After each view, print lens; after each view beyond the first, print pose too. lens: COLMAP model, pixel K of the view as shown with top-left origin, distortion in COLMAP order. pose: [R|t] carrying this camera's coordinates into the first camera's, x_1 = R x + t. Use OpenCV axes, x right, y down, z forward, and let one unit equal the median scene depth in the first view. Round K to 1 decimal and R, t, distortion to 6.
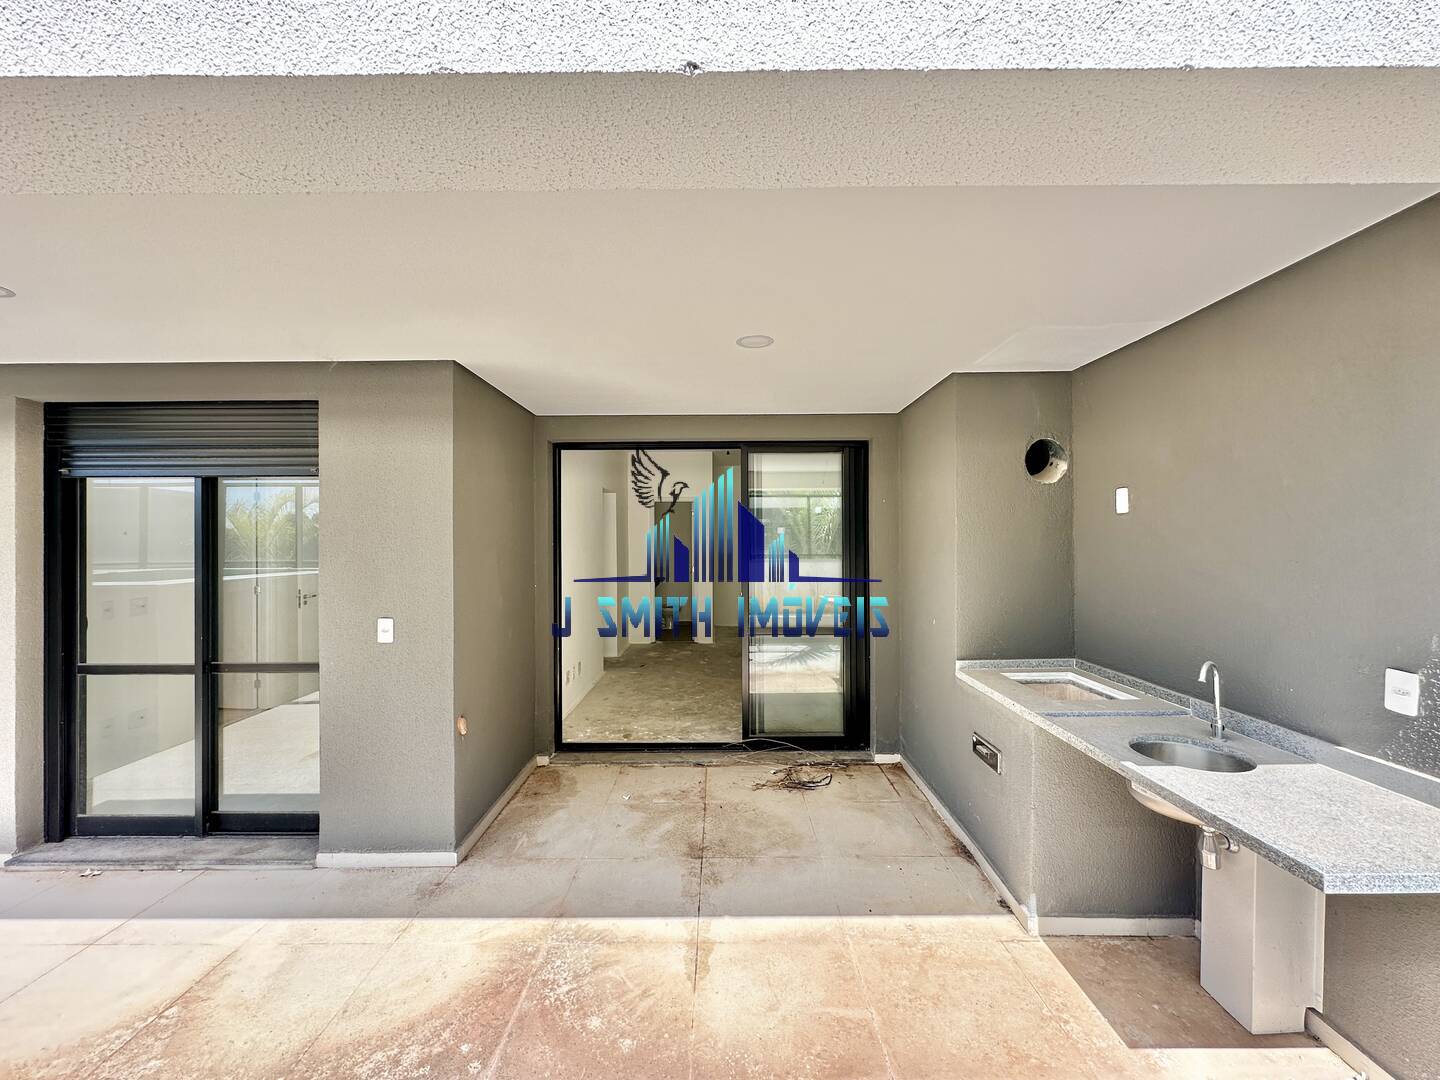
lens RADIAL K [[574.8, 0, 720.9], [0, 574.8, 541.8], [0, 0, 1]] dist [-0.006130, 0.001505]
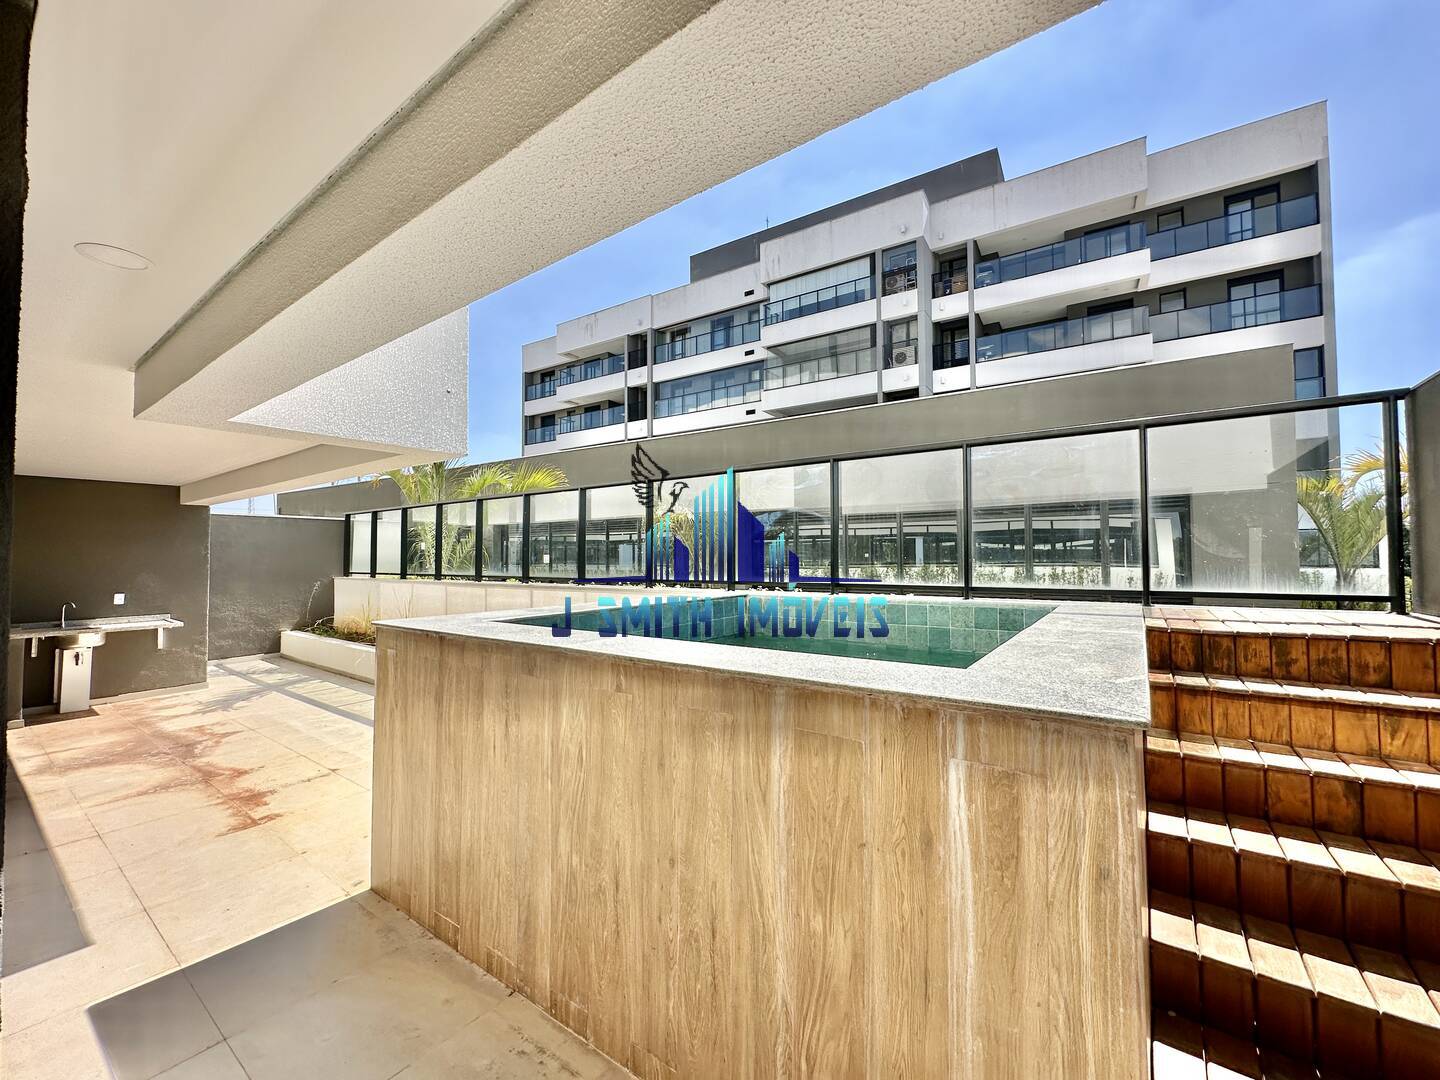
lens RADIAL K [[574.8, 0, 720.8], [0, 574.8, 540.3], [0, 0, 1]] dist [-0.006130, 0.001505]
pose [[-0.812864, 0.026957, 0.581830, -2.642990], [0.010674, 0.999450, -0.031393, 0.010524], [-0.582356, -0.019308, -0.812704, 1.032395]]
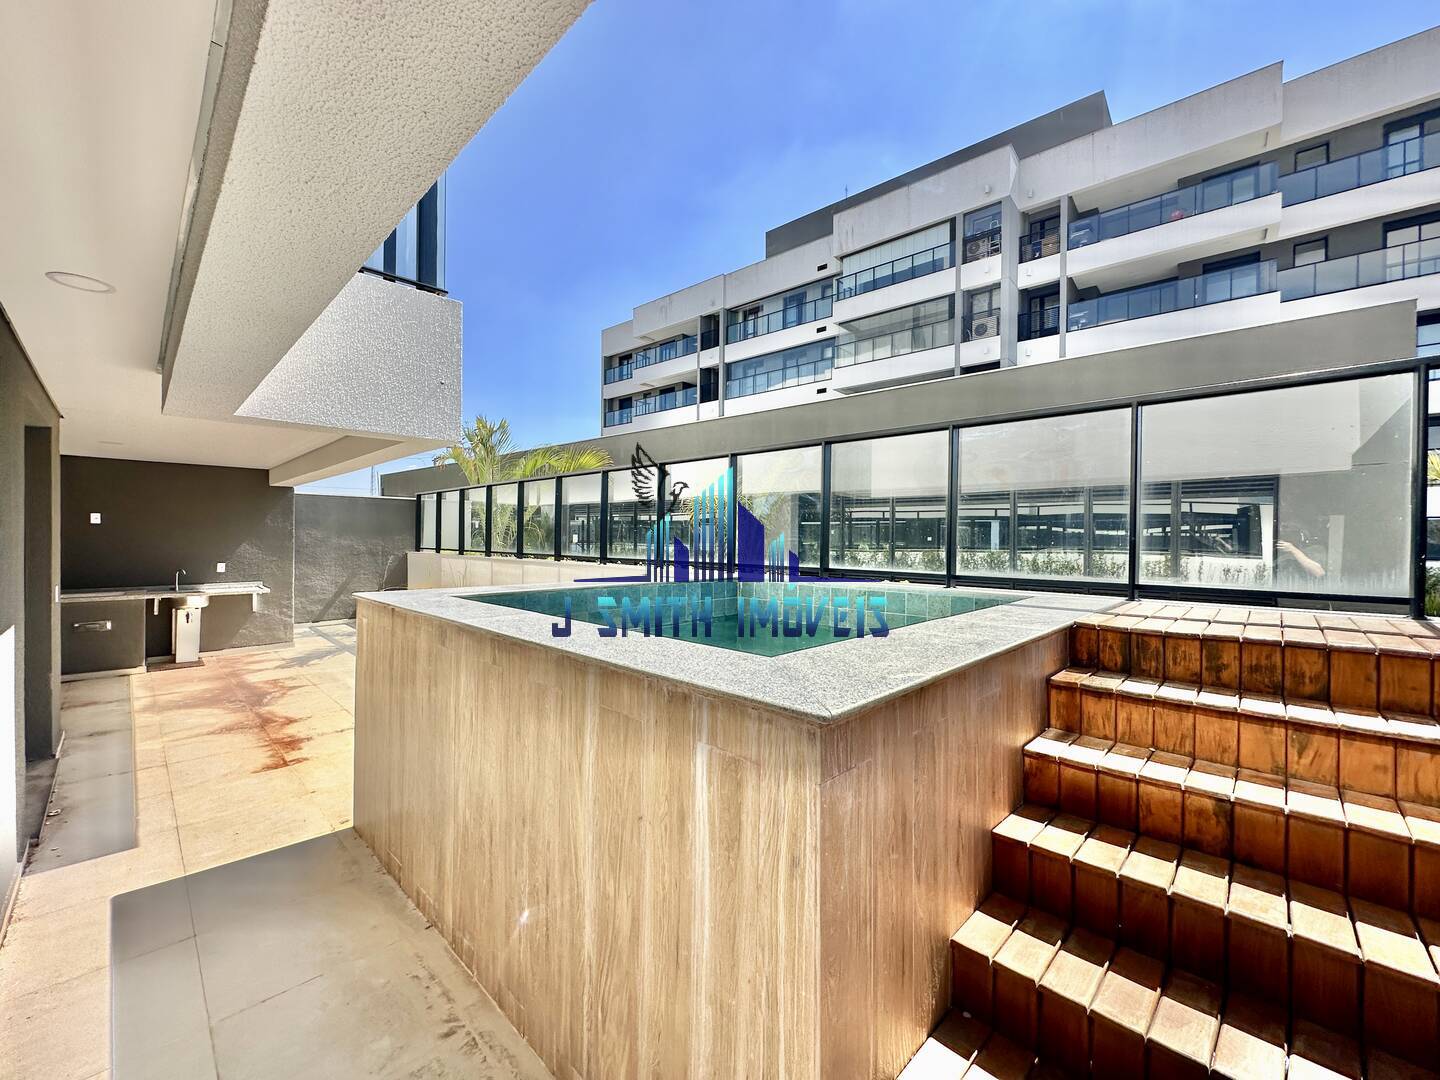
lens RADIAL K [[574.8, 0, 720.9], [0, 574.8, 539.1], [0, 0, 1]] dist [-0.006130, 0.001505]
pose [[-0.721268, -0.003404, 0.692648, -2.861569], [-0.004606, 0.999989, 0.000118, 0.004603], [-0.692641, -0.003105, -0.721276, 0.880935]]
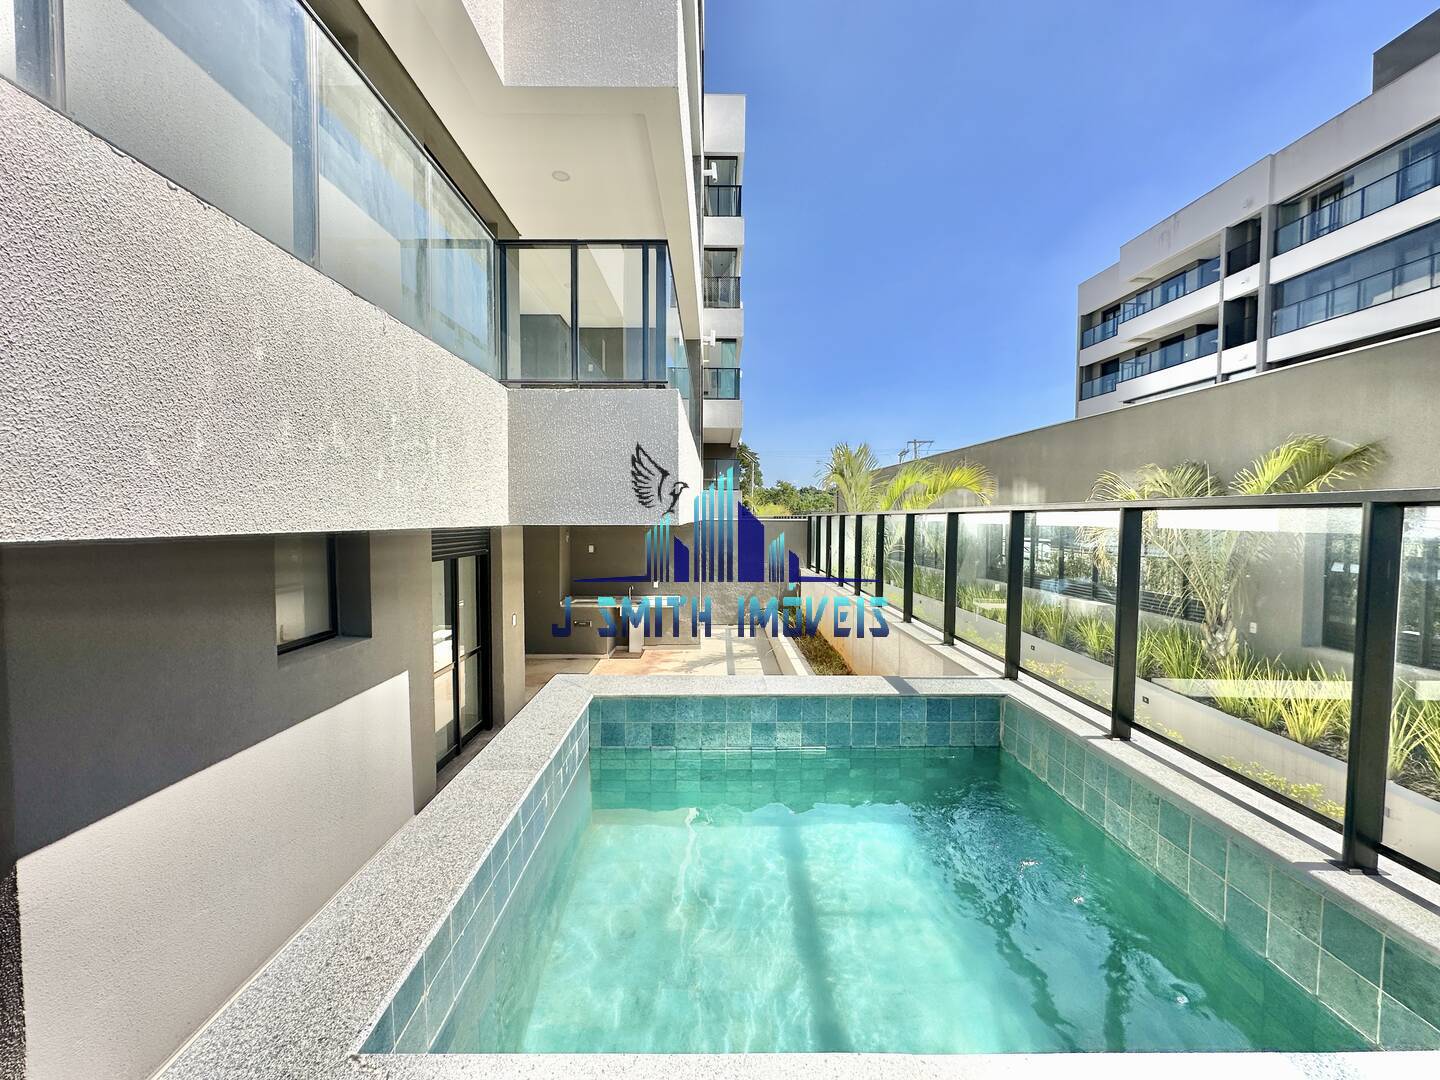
lens RADIAL K [[574.8, 0, 721.1], [0, 574.8, 535.8], [0, 0, 1]] dist [-0.006130, 0.001505]
pose [[-0.006795, -0.027429, 0.999601, -2.894015], [-0.001498, 0.999623, 0.027420, -0.250298], [-0.999976, -0.001311, -0.006834, 0.186391]]
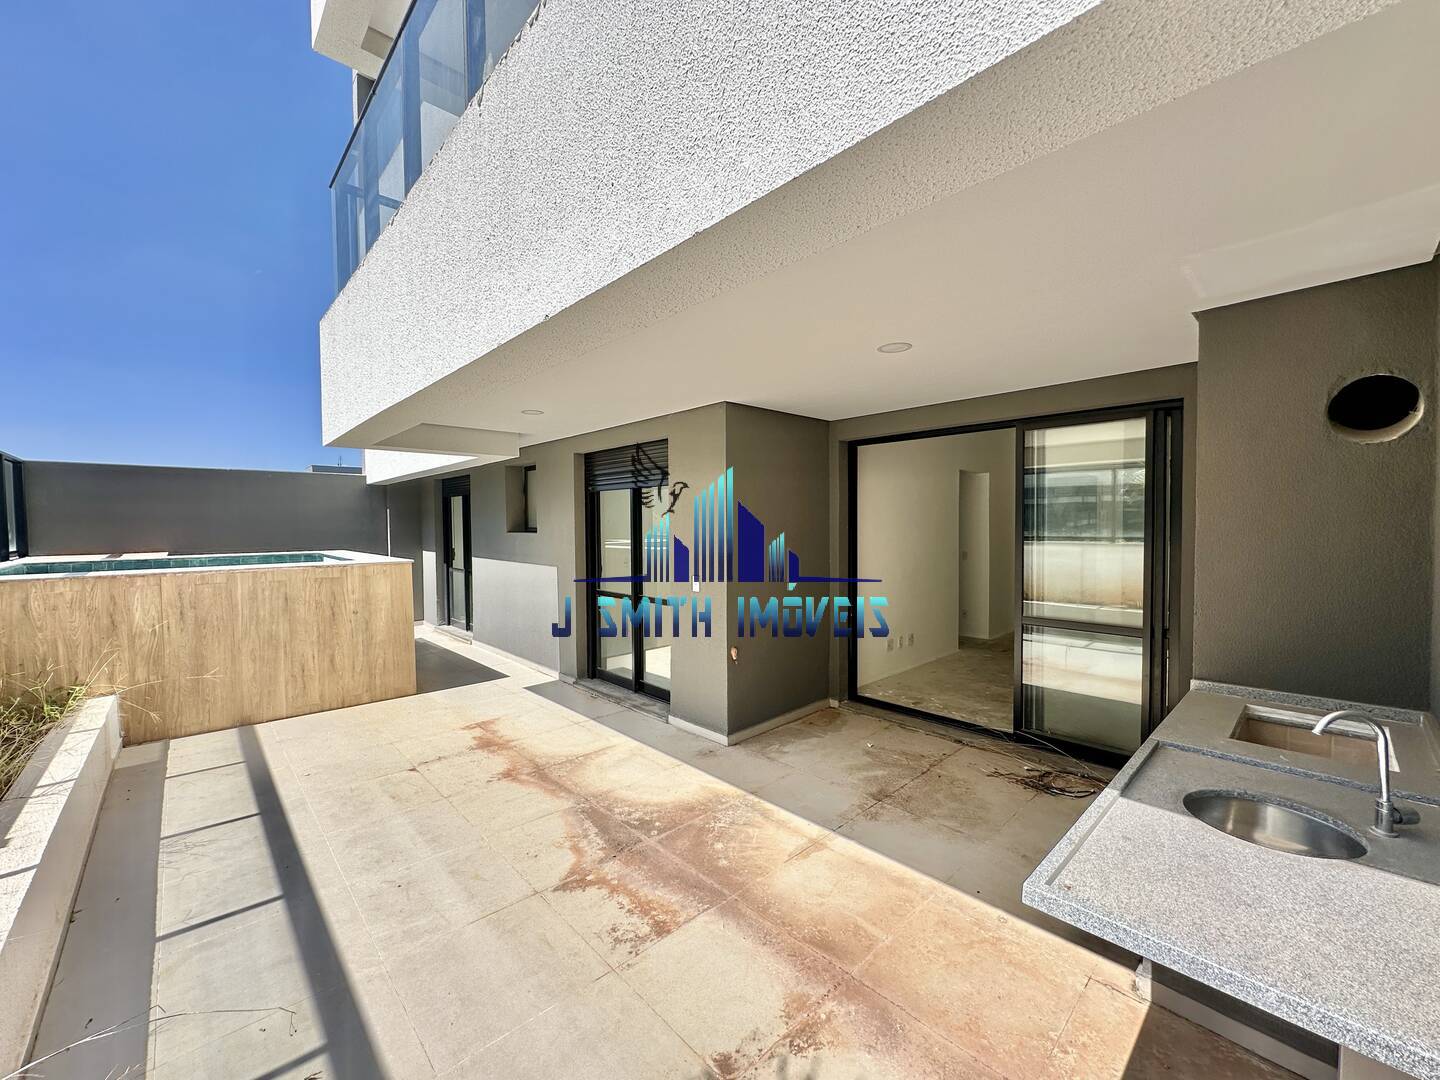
lens RADIAL K [[574.8, 0, 720.0], [0, 574.8, 541.4], [0, 0, 1]] dist [-0.006130, 0.001505]
pose [[0.685975, 0.024267, -0.727220, 0.586403], [0.004064, 0.999300, 0.037180, -0.015945], [0.727613, -0.028460, 0.685397, -0.012326]]
